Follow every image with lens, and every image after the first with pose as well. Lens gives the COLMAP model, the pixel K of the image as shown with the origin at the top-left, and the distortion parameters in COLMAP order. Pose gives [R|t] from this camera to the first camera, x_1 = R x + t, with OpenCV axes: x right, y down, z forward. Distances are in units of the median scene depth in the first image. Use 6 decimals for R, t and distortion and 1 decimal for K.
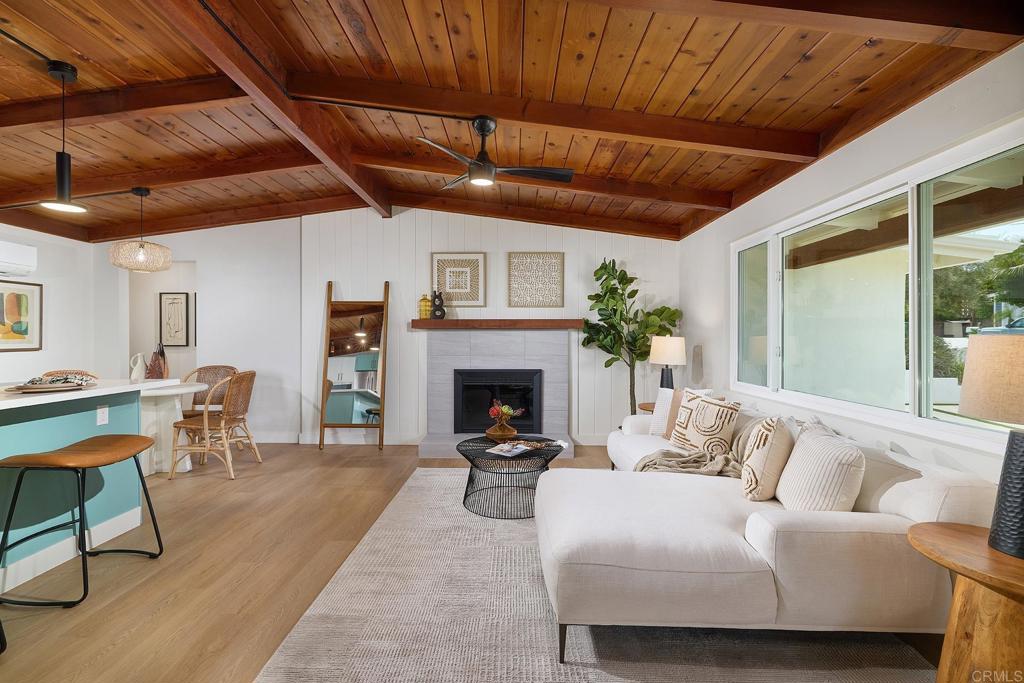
lens RADIAL K [[452.6, 0, 508.4], [0, 452.6, 340.1], [0, 0, 1]] dist [-0.020087, -0.000300]
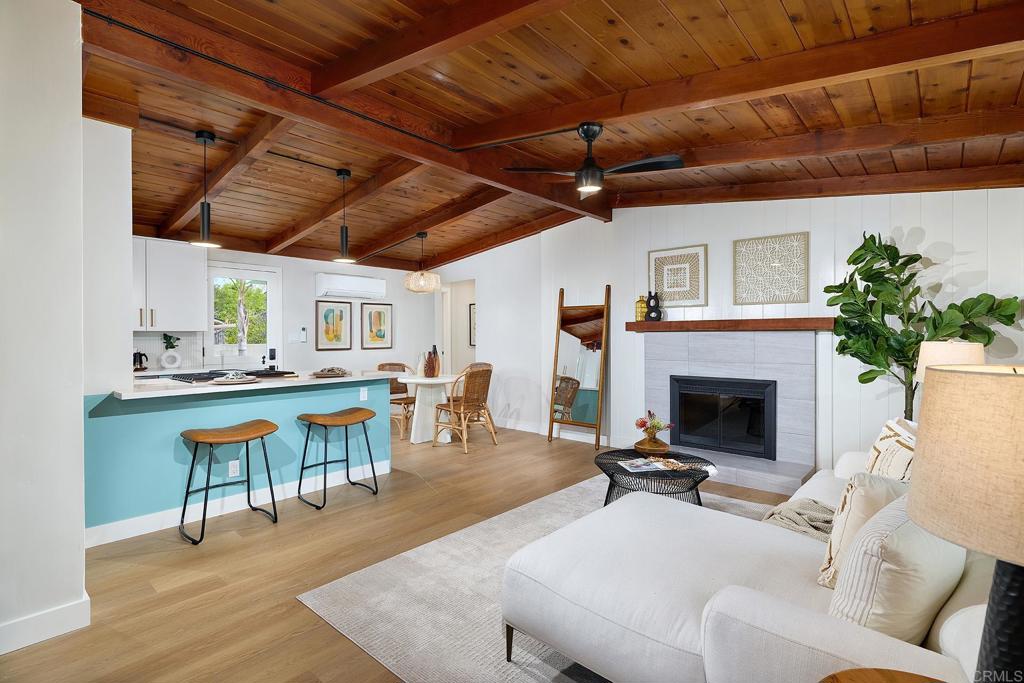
lens RADIAL K [[476.8, 0, 515.0], [0, 476.8, 336.6], [0, 0, 1]] dist [-0.022929, -0.000143]
pose [[0.758803, -0.001629, -0.651318, 0.275304], [0.000474, 0.999998, -0.001948, -0.012178], [0.651320, 0.001169, 0.758803, 0.055663]]
